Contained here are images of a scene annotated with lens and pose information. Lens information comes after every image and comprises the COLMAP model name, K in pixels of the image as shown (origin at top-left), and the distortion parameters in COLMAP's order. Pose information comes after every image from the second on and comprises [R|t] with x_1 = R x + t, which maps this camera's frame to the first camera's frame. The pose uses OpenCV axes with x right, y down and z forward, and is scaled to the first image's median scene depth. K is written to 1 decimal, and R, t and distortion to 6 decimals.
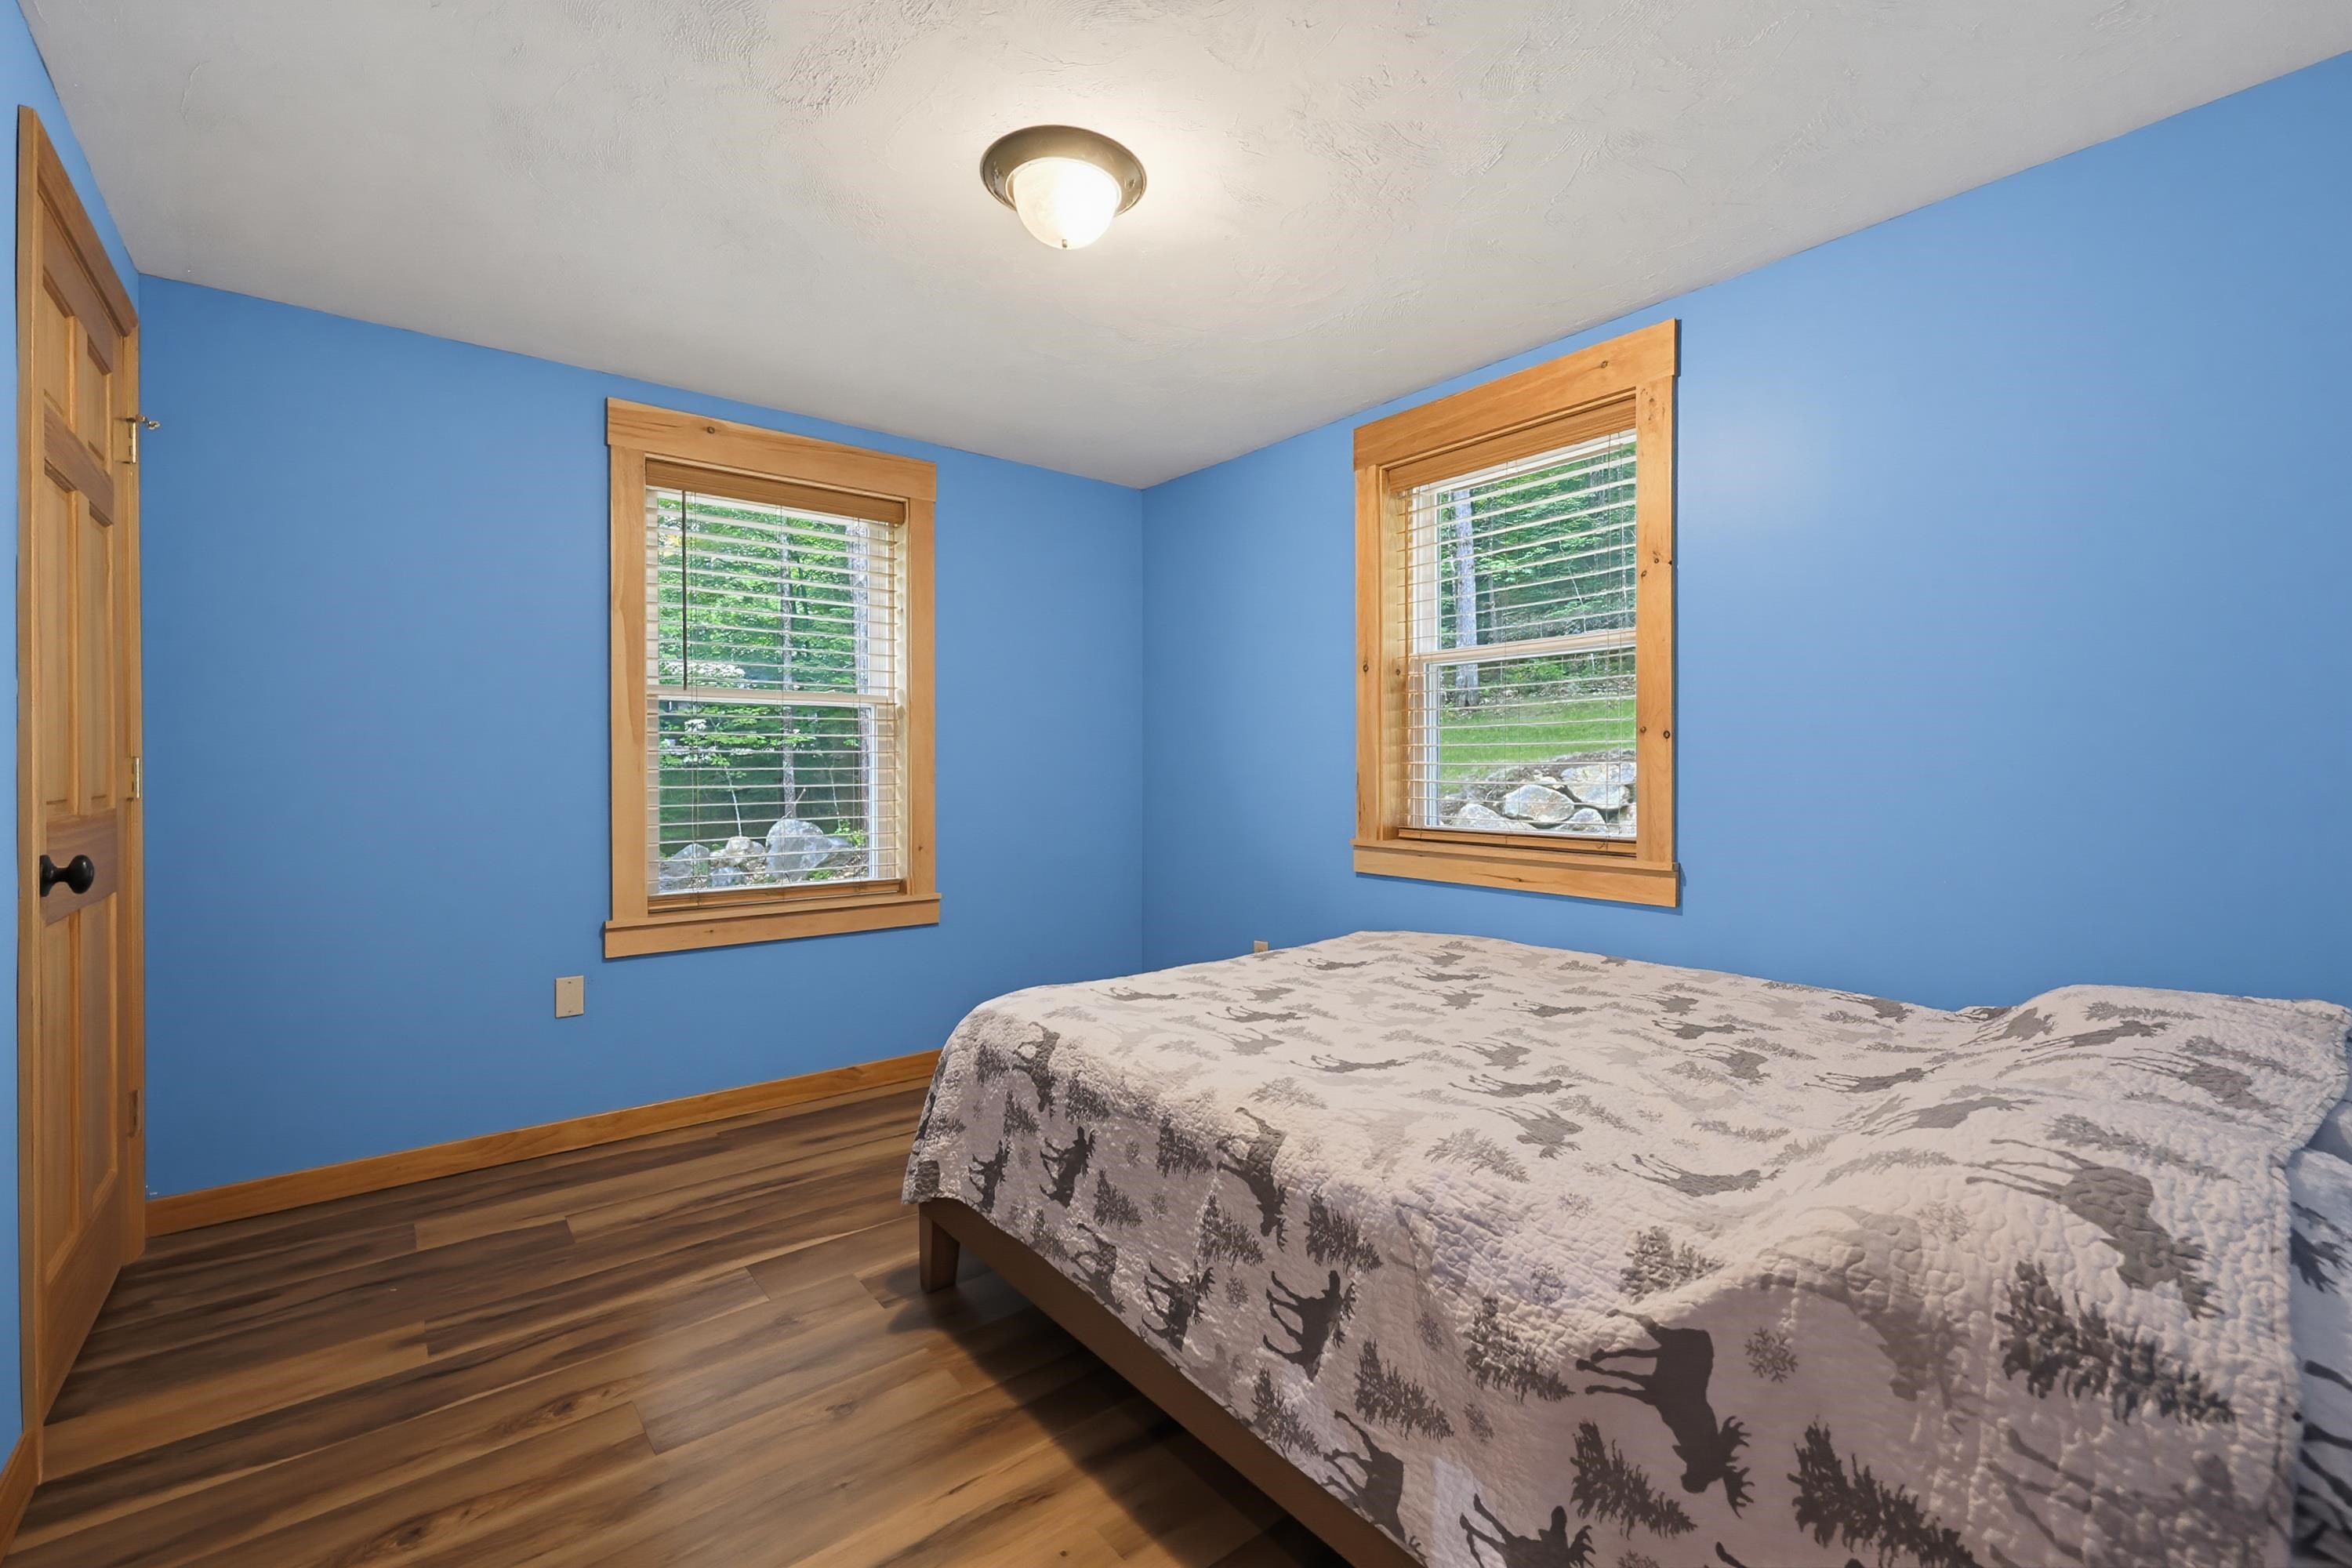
lens RADIAL K [[1007.2, 0, 1173.8], [0, 1007.2, 763.5], [0, 0, 1]] dist [-0.002289, 0.000264]
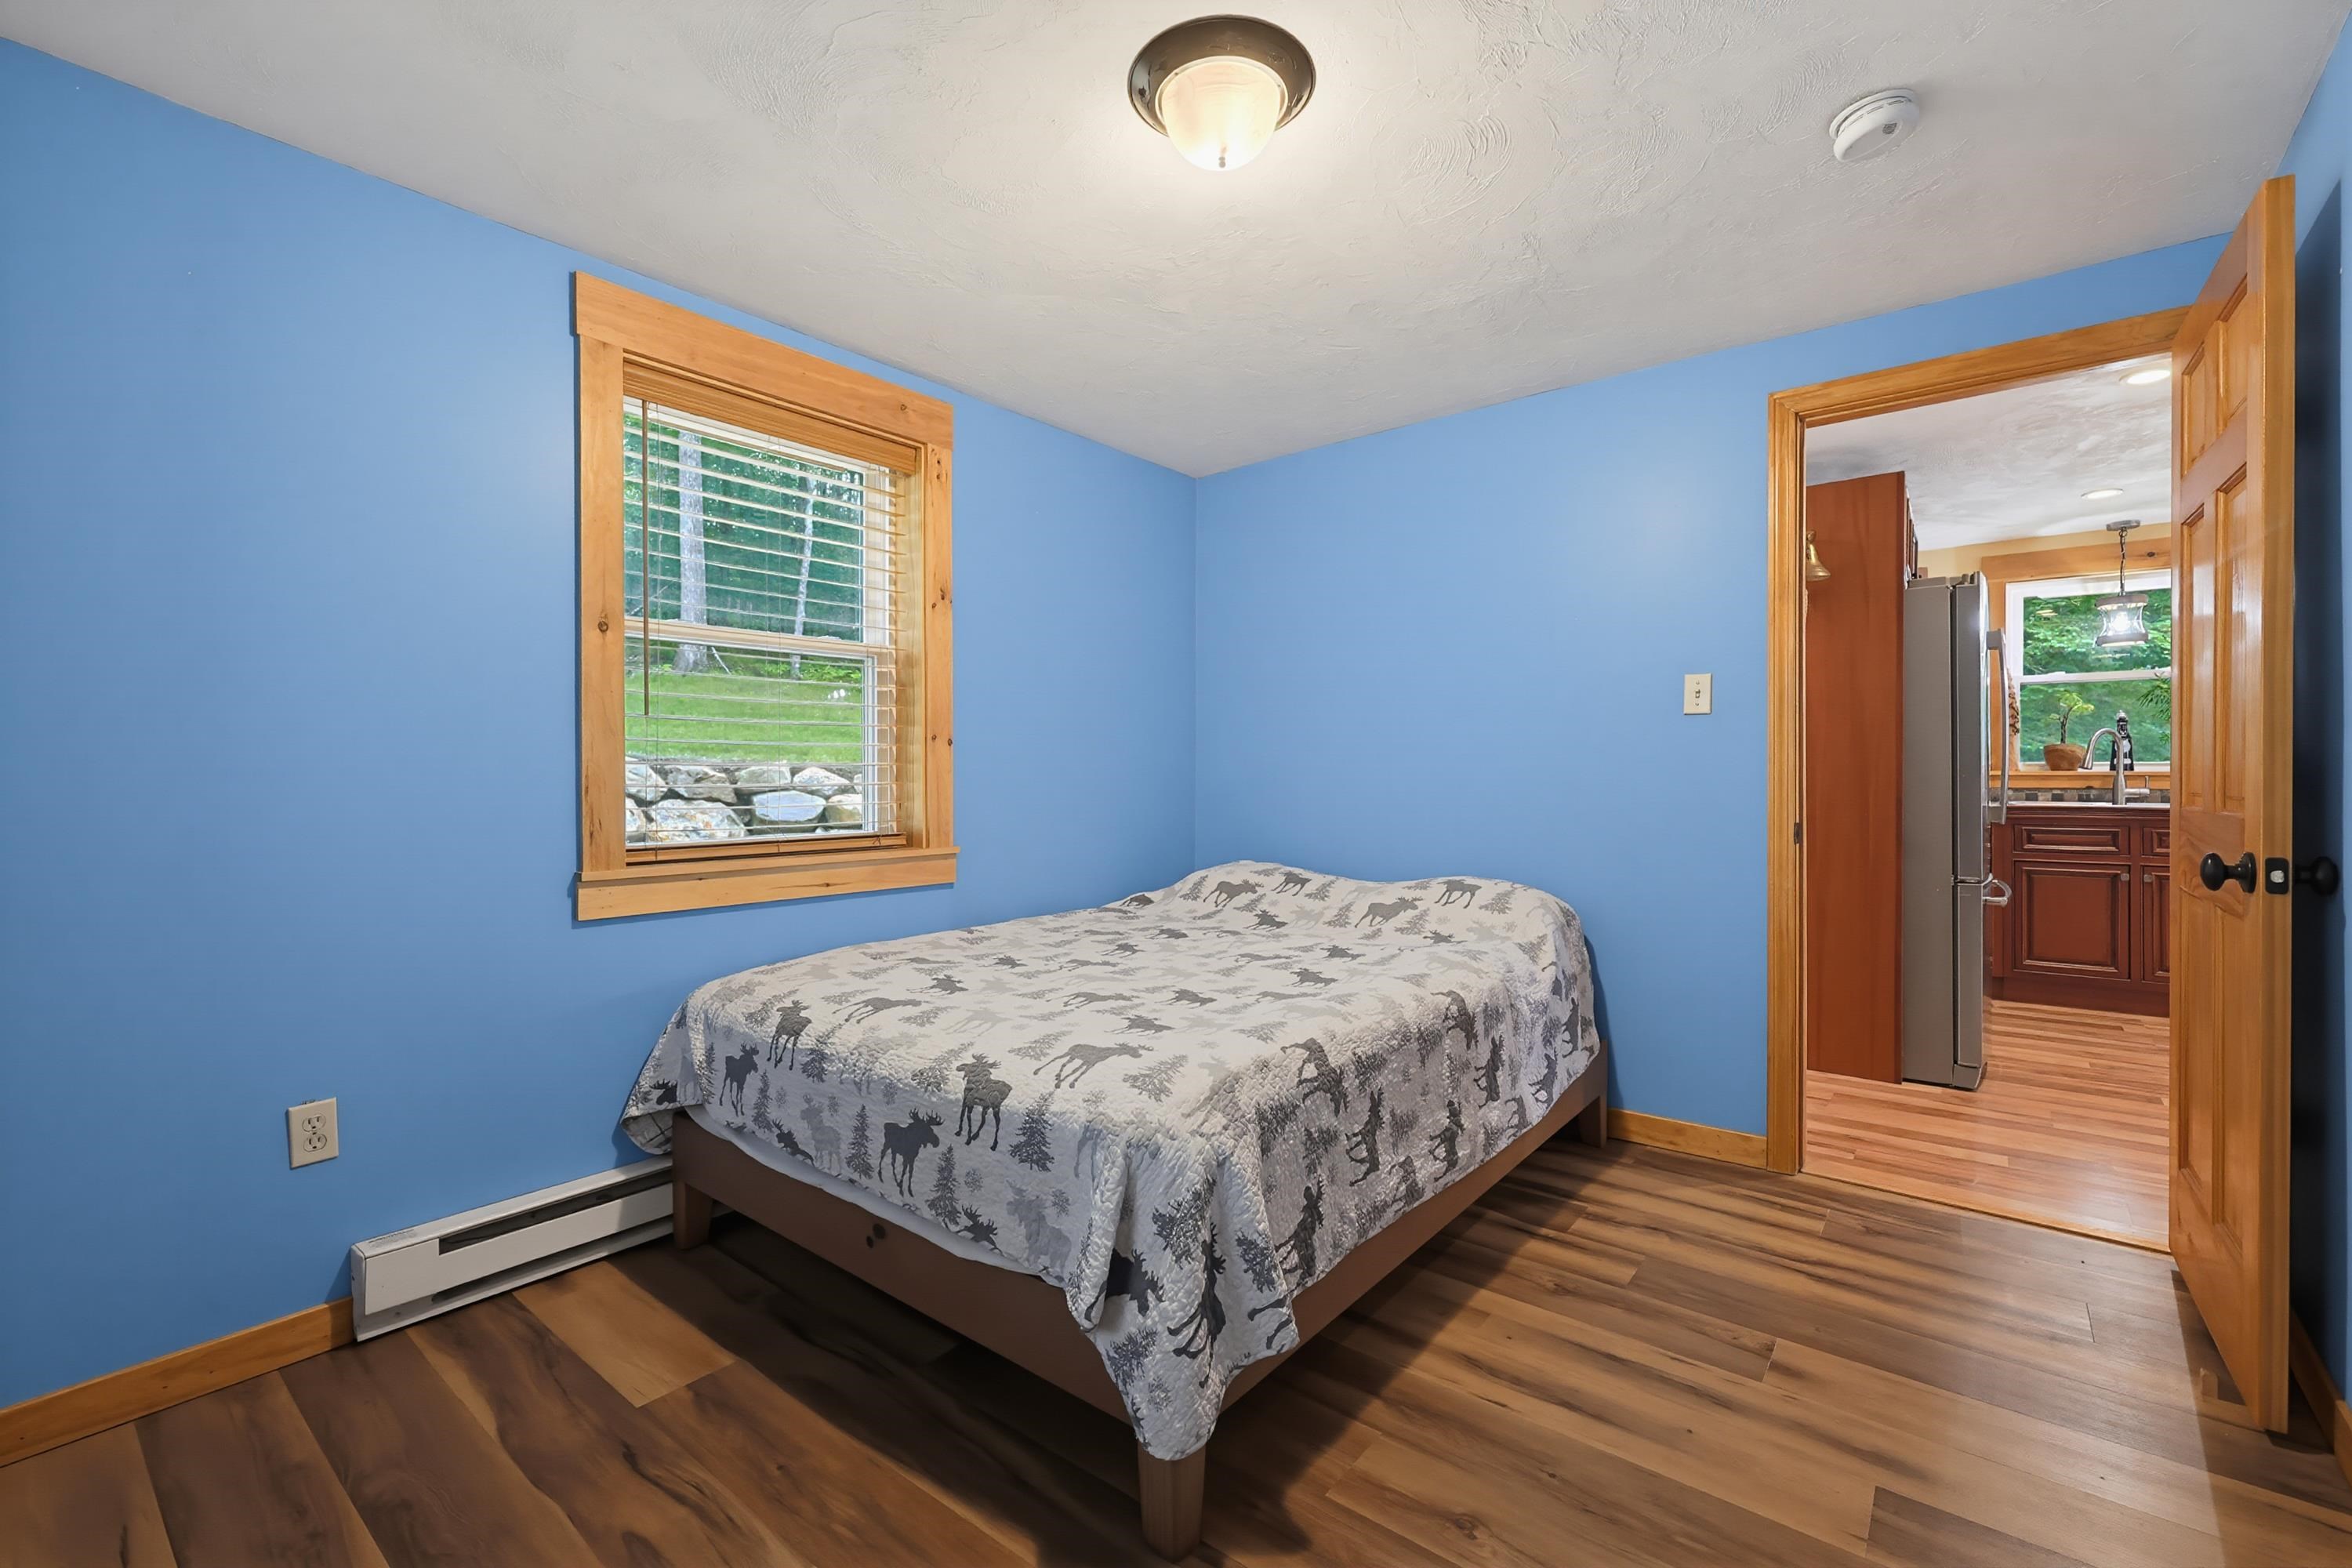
lens RADIAL K [[1007.2, 0, 1170.6], [0, 1007.2, 789.0], [0, 0, 1]] dist [-0.002289, 0.000264]
pose [[-0.219284, -0.015441, 0.975539, -1.072393], [0.001516, 0.999868, 0.016167, 0.014292], [-0.975660, 0.005024, -0.219232, 1.408138]]
